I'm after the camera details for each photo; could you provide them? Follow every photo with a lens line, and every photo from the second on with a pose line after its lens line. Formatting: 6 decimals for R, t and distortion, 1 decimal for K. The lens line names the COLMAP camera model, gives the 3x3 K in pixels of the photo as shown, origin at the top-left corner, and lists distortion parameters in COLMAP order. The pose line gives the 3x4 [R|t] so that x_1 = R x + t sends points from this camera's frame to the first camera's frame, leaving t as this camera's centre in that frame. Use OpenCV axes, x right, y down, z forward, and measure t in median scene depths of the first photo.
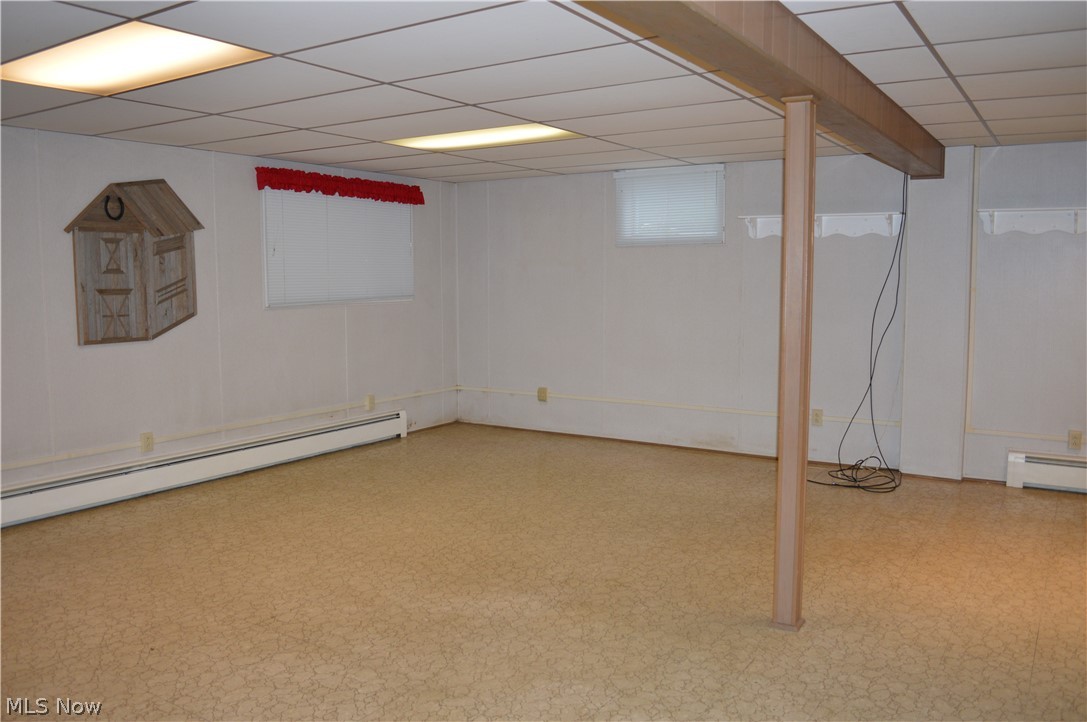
lens RADIAL K [[865.1, 0, 543.7], [0, 865.1, 362.2], [0, 0, 1]] dist [-0.078268, 0.013352]
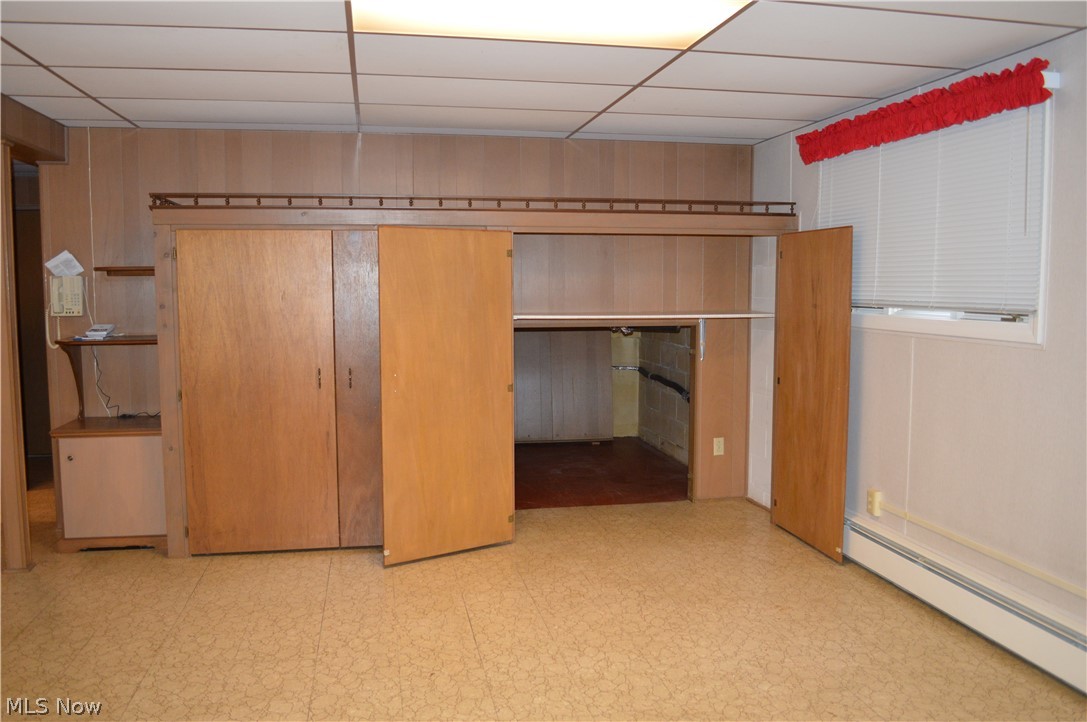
lens RADIAL K [[865.1, 0, 542.5], [0, 865.1, 358.8], [0, 0, 1]] dist [-0.078268, 0.013352]
pose [[-0.722991, 0.063865, -0.687899, 0.069352], [-0.065255, 0.984953, 0.160027, -0.141709], [0.687768, 0.160587, -0.707945, 1.436179]]
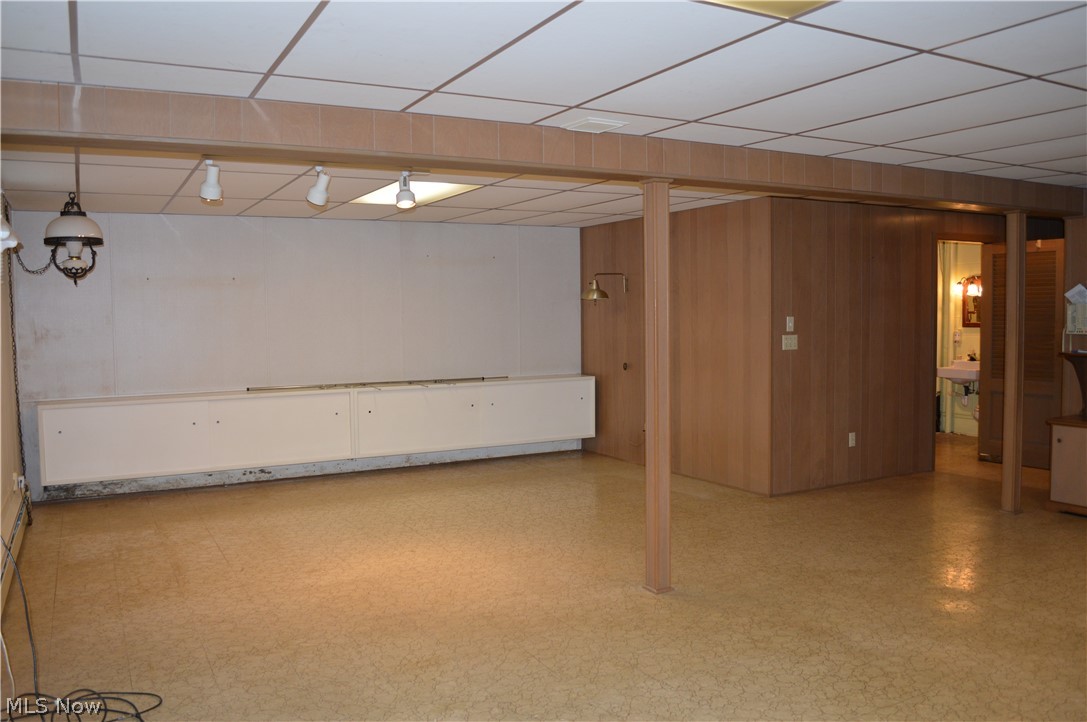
lens RADIAL K [[865.1, 0, 543.5], [0, 865.1, 363.0], [0, 0, 1]] dist [-0.078268, 0.013352]
pose [[-0.876794, -0.016323, 0.480589, -0.158634], [0.061989, 0.987248, 0.146626, -0.202928], [-0.476854, 0.158352, -0.864601, 1.943816]]
